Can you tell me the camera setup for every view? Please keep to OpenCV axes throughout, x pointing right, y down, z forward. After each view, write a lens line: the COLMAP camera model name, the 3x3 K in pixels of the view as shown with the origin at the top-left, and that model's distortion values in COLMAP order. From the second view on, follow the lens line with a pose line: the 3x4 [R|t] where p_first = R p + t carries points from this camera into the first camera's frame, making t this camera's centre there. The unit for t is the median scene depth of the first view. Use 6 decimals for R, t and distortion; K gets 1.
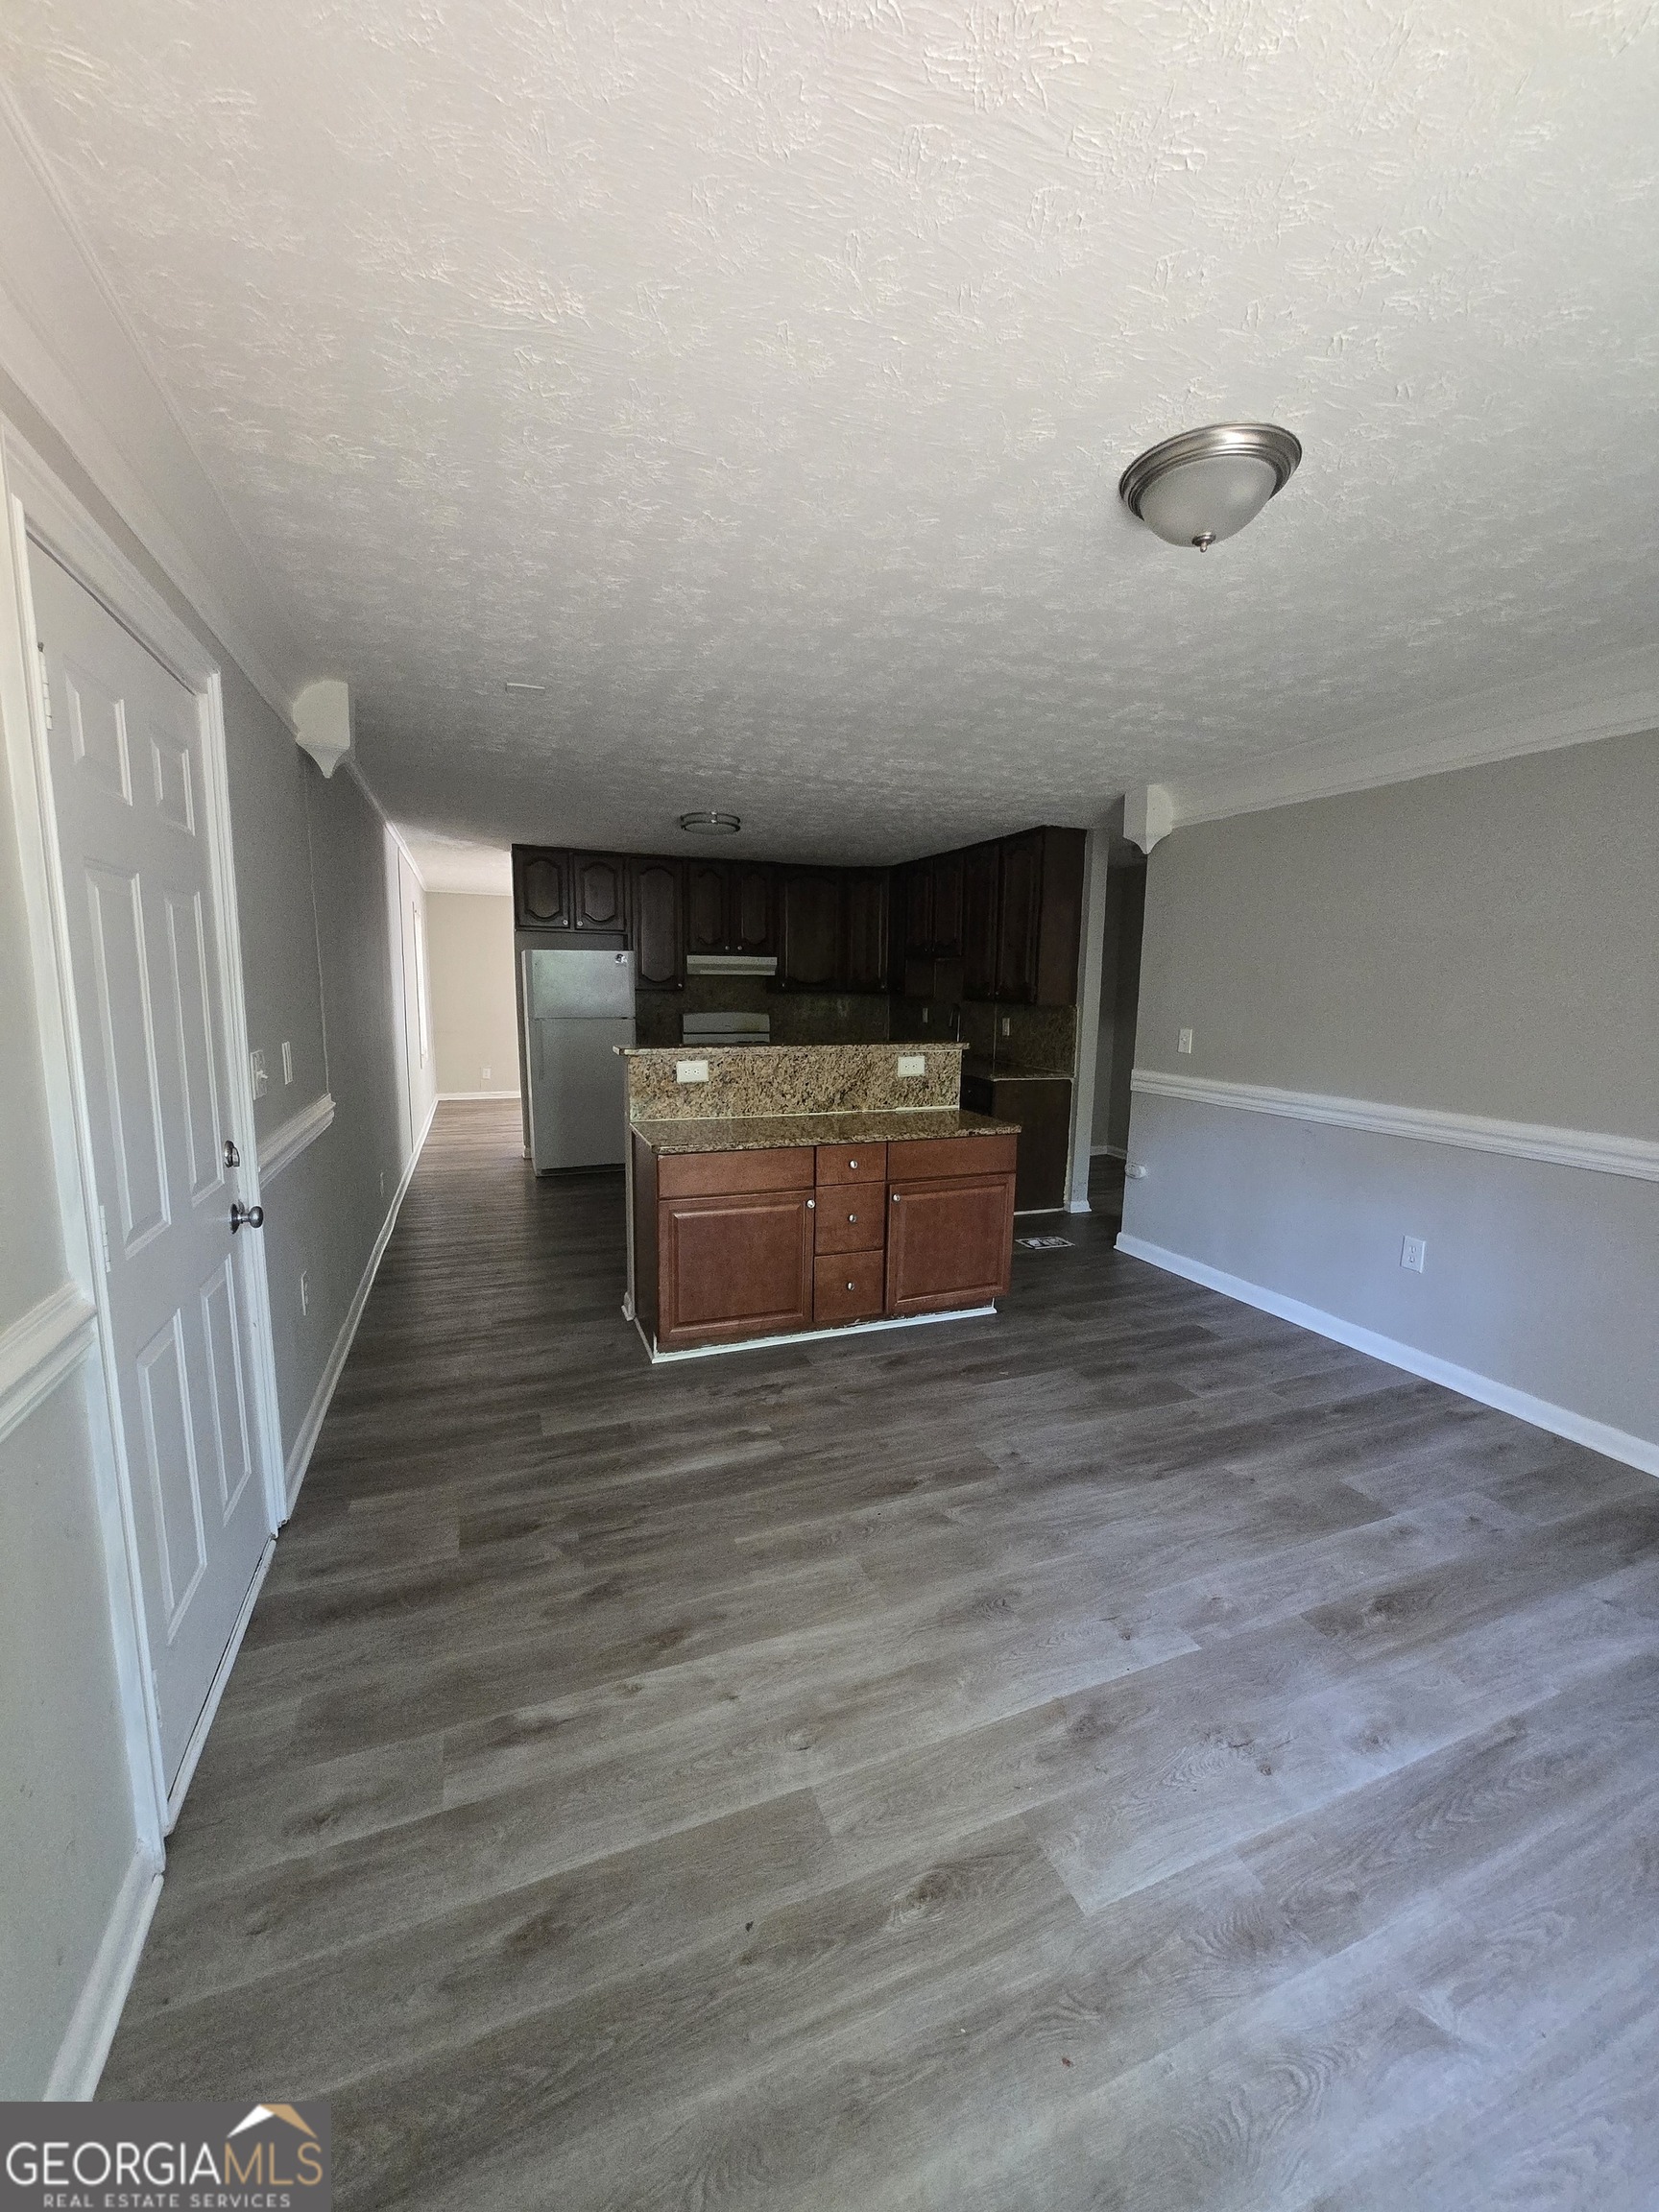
lens RADIAL K [[861.7, 0, 826.3], [0, 861.7, 1110.1], [0, 0, 1]] dist [0.000159, -0.001949]
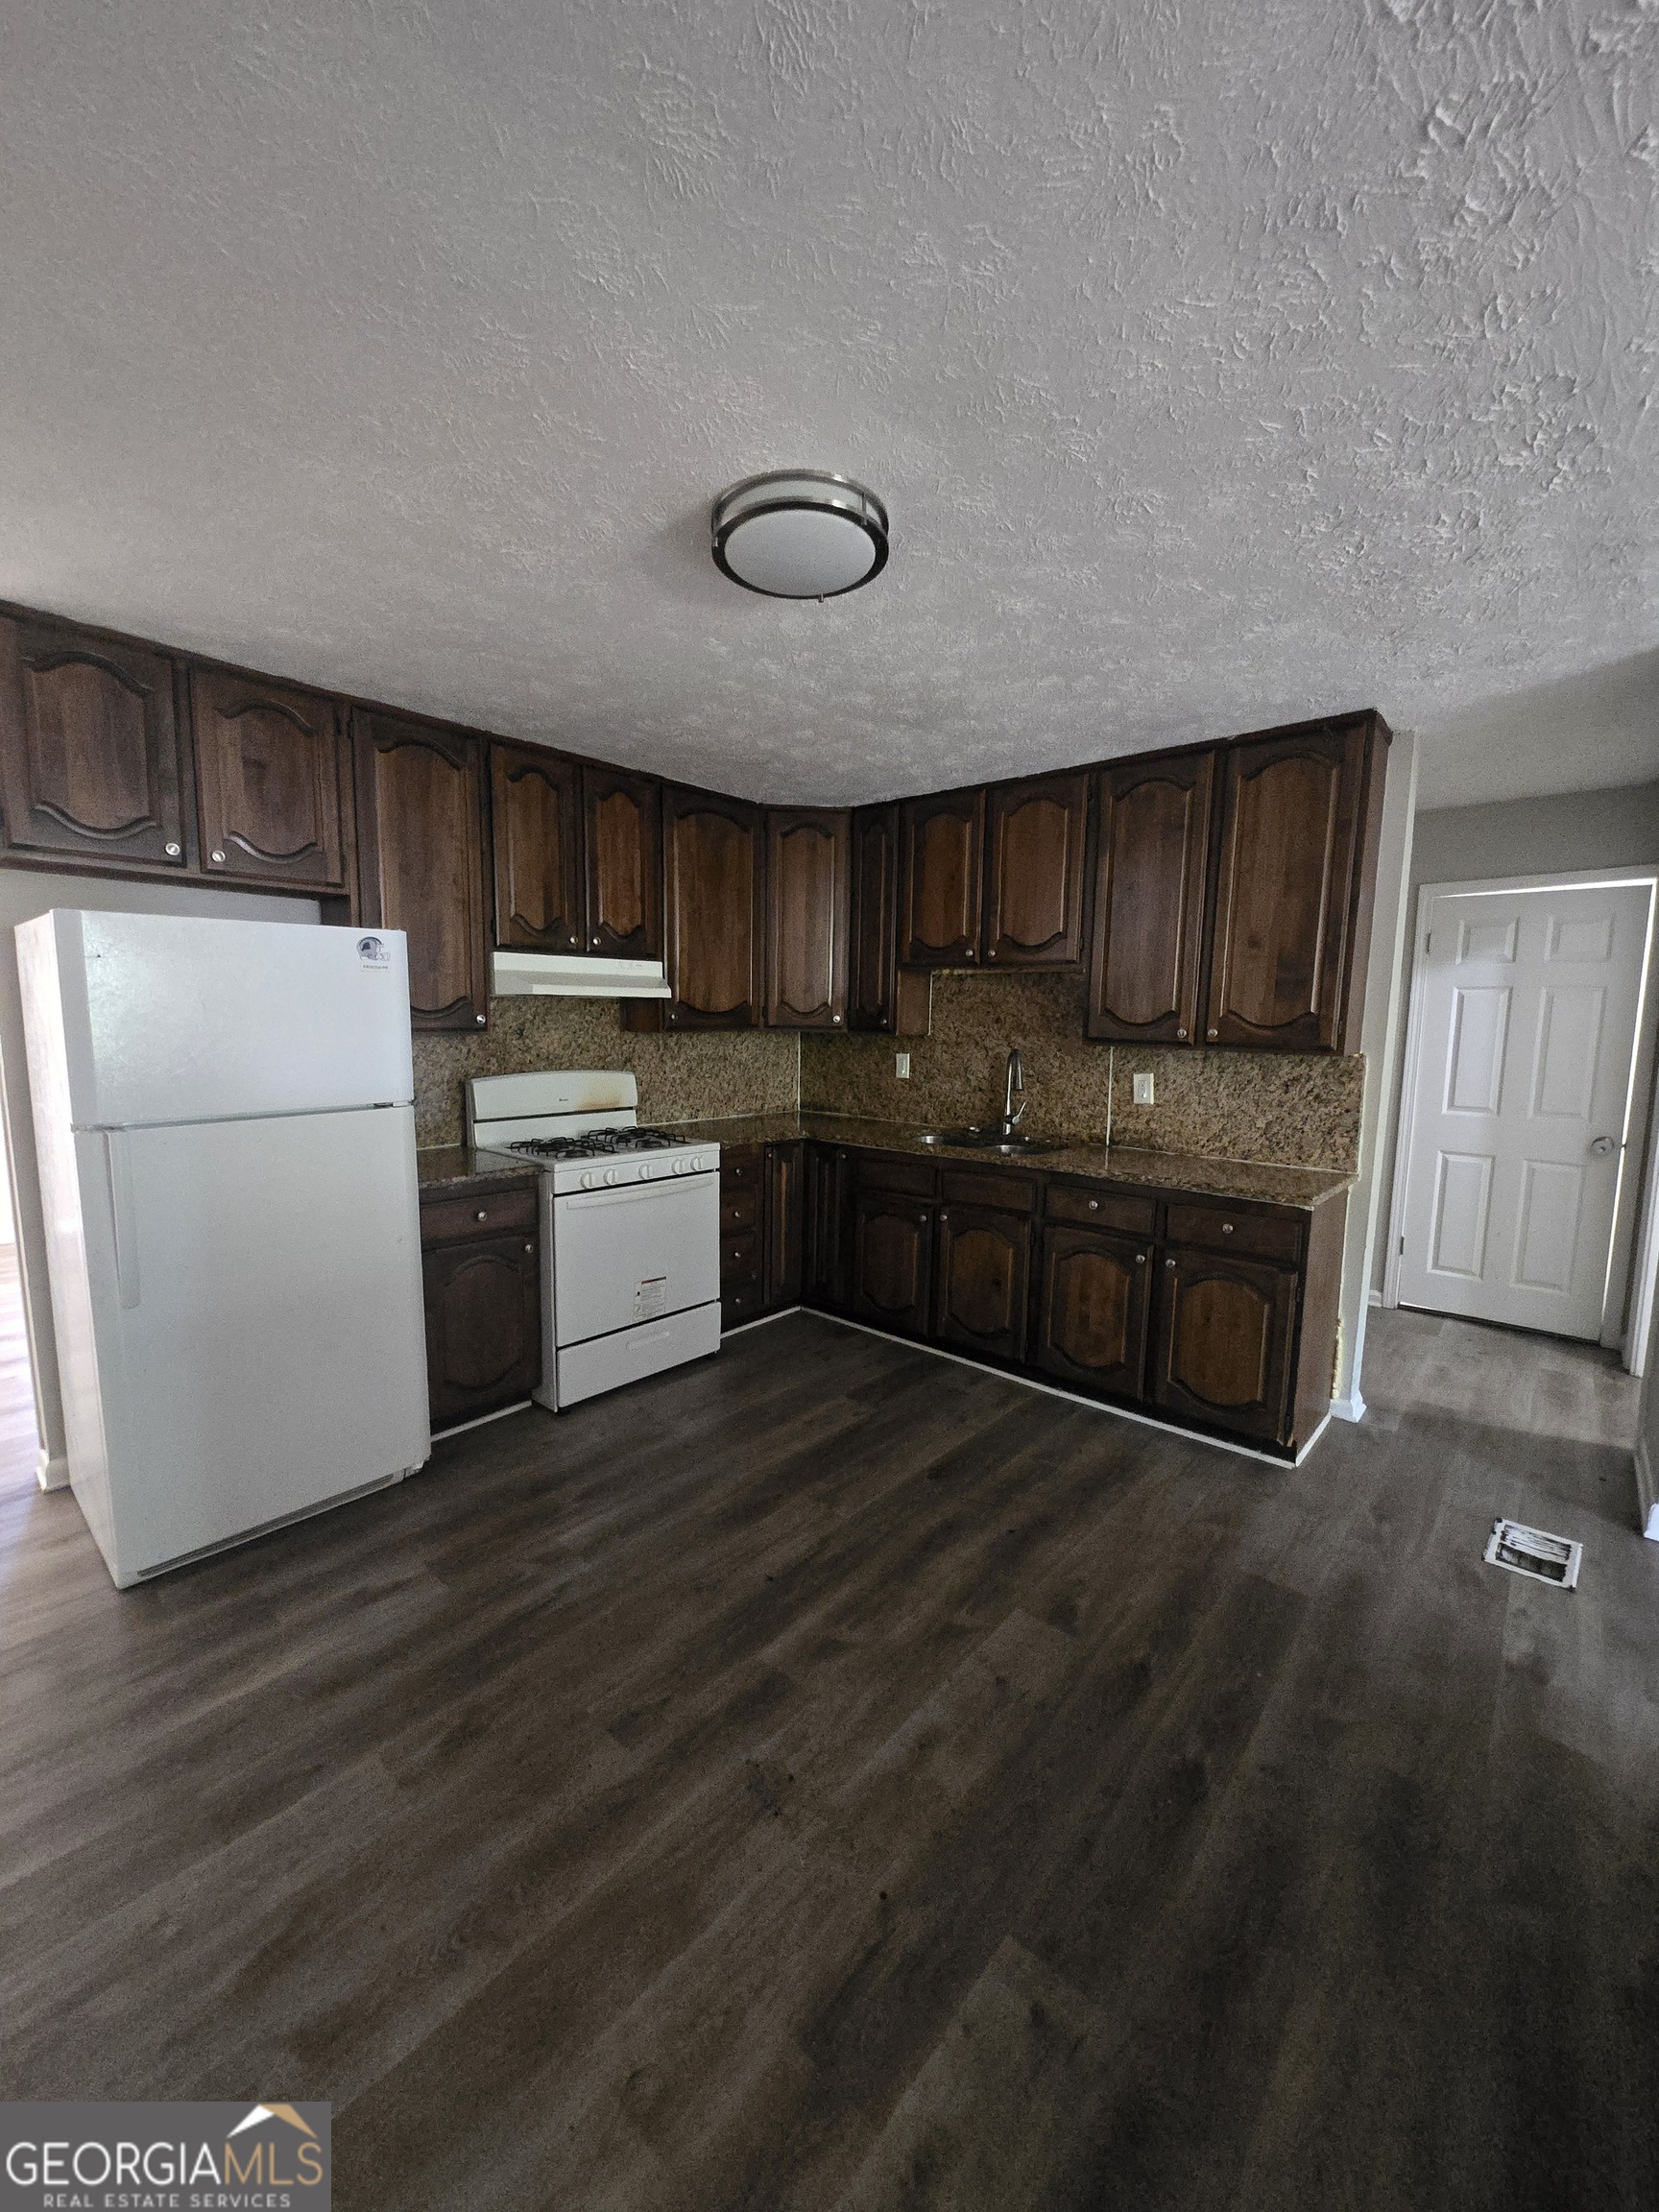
lens RADIAL K [[861.7, 0, 826.3], [0, 861.7, 1110.1], [0, 0, 1]] dist [0.000159, -0.001949]
pose [[0.892810, -0.054108, 0.447171, -0.202609], [0.066715, 0.997694, -0.012481, -0.077274], [-0.445464, 0.040976, 0.894361, 0.503777]]
